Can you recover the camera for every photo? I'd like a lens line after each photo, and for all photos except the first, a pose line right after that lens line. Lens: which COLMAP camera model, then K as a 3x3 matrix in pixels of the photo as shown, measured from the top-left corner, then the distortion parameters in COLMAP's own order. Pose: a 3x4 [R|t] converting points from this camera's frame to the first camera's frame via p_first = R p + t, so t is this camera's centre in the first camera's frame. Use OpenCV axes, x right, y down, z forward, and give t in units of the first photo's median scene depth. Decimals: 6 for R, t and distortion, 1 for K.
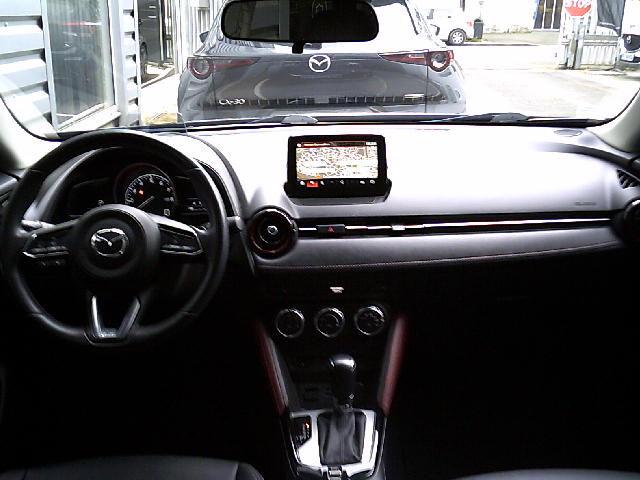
lens RADIAL K [[885.9, 0, 320.0], [0, 885.9, 240.0], [0, 0, 1]] dist [0.143193, -0.040960]
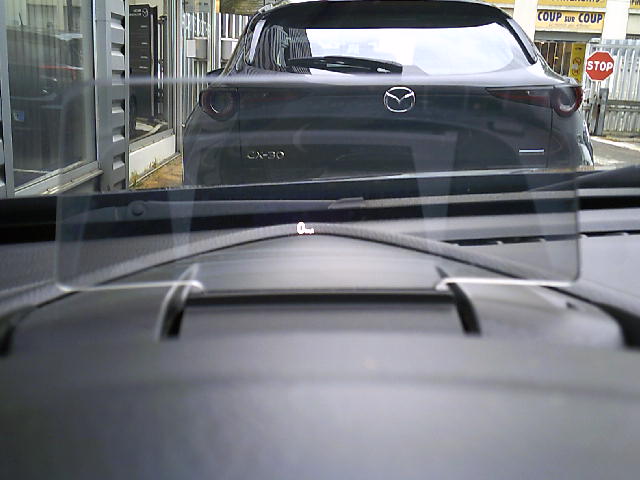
lens RADIAL K [[885.9, 0, 320.0], [0, 885.9, 240.0], [0, 0, 1]] dist [0.143193, -0.040960]
pose [[0.999649, 0.019679, 0.017761, -0.068662], [-0.018391, 0.997380, -0.069969, -0.044498], [-0.019091, 0.069617, 0.997391, 0.333584]]
